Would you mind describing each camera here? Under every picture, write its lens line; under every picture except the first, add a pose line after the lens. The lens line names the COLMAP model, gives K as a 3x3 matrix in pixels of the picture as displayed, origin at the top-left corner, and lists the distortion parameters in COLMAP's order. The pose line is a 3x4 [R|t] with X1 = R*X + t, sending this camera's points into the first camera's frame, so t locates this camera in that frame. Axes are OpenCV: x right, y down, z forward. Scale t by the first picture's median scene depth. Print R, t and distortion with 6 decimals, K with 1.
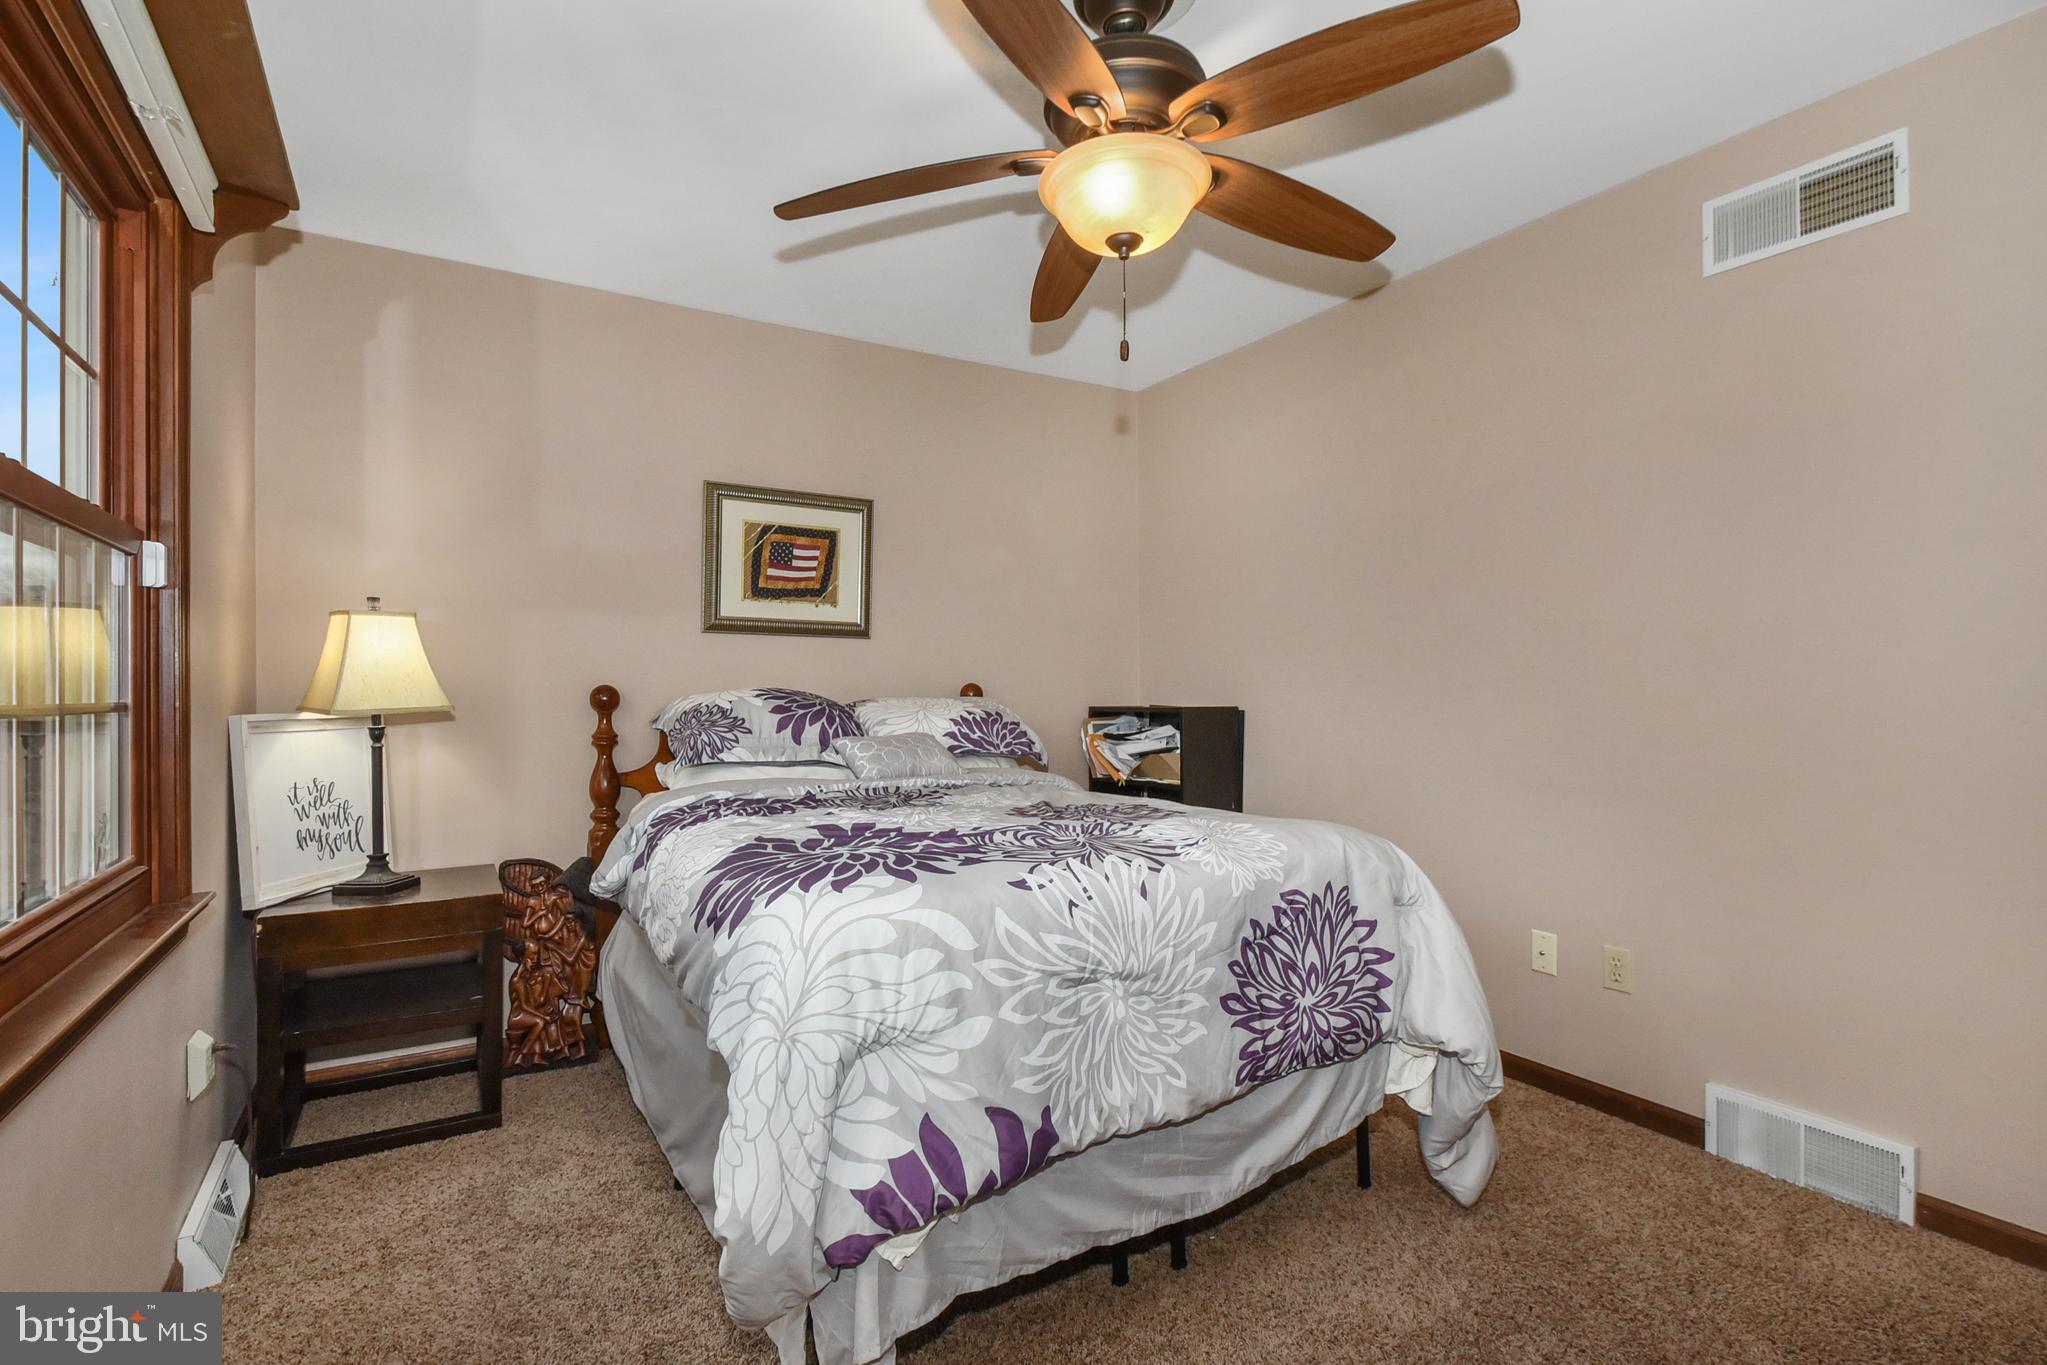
lens RADIAL K [[928.8, 0, 1013.3], [0, 928.8, 682.1], [0, 0, 1]] dist [0.000433, -0.000399]
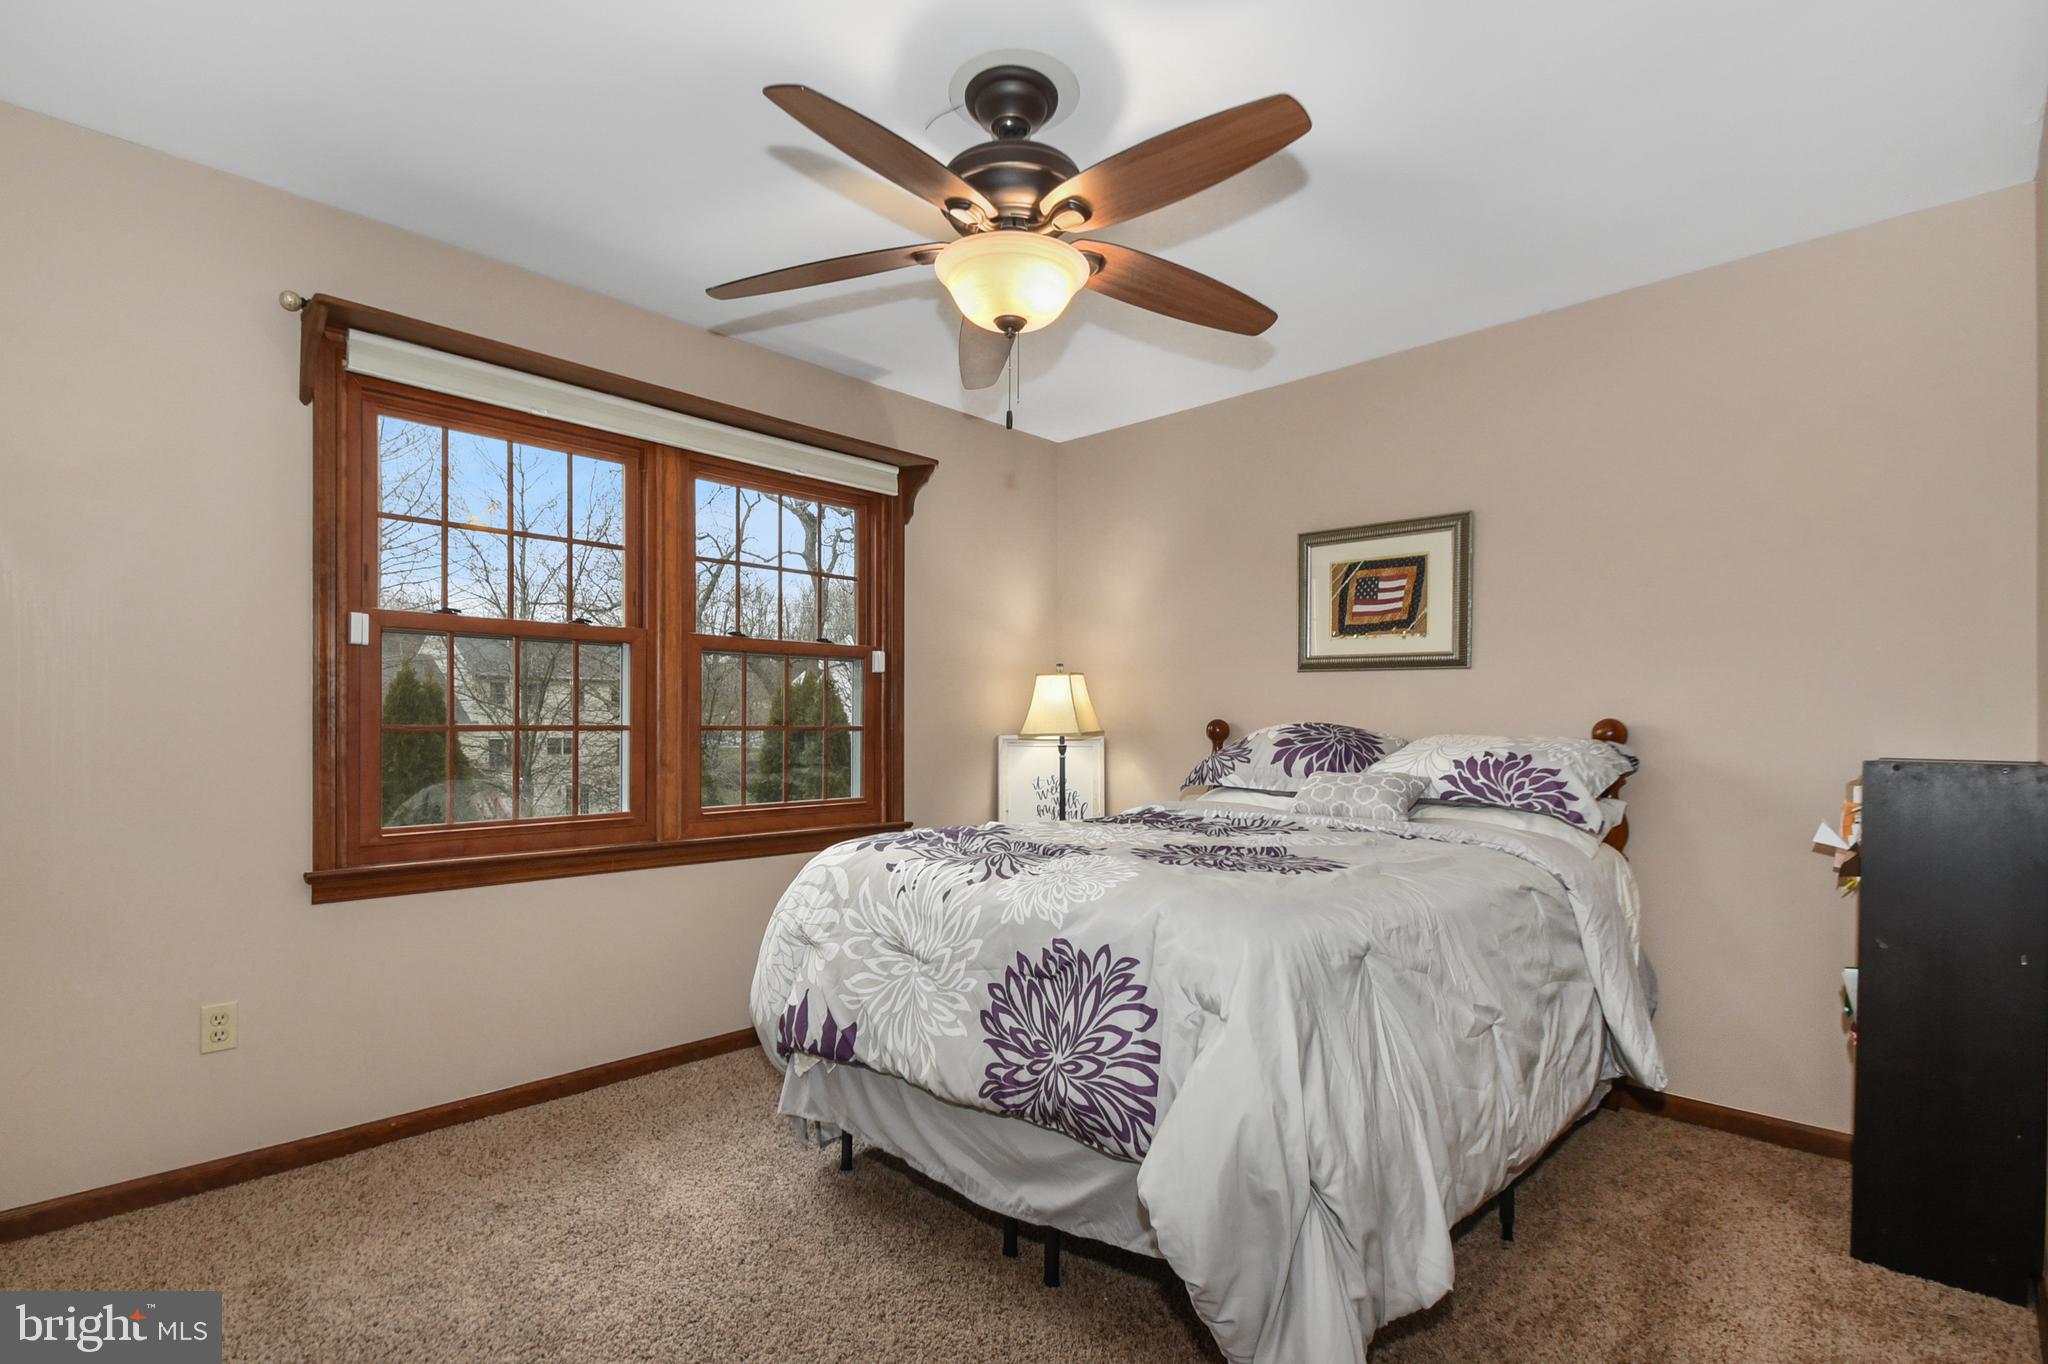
lens RADIAL K [[920.2, 0, 1004.5], [0, 920.2, 717.6], [0, 0, 1]] dist [0.000791, -0.000112]
pose [[0.293208, 0.001973, -0.956047, 0.819052], [-0.000113, 0.999998, 0.002029, -0.001584], [0.956049, -0.000487, 0.293208, 0.467029]]
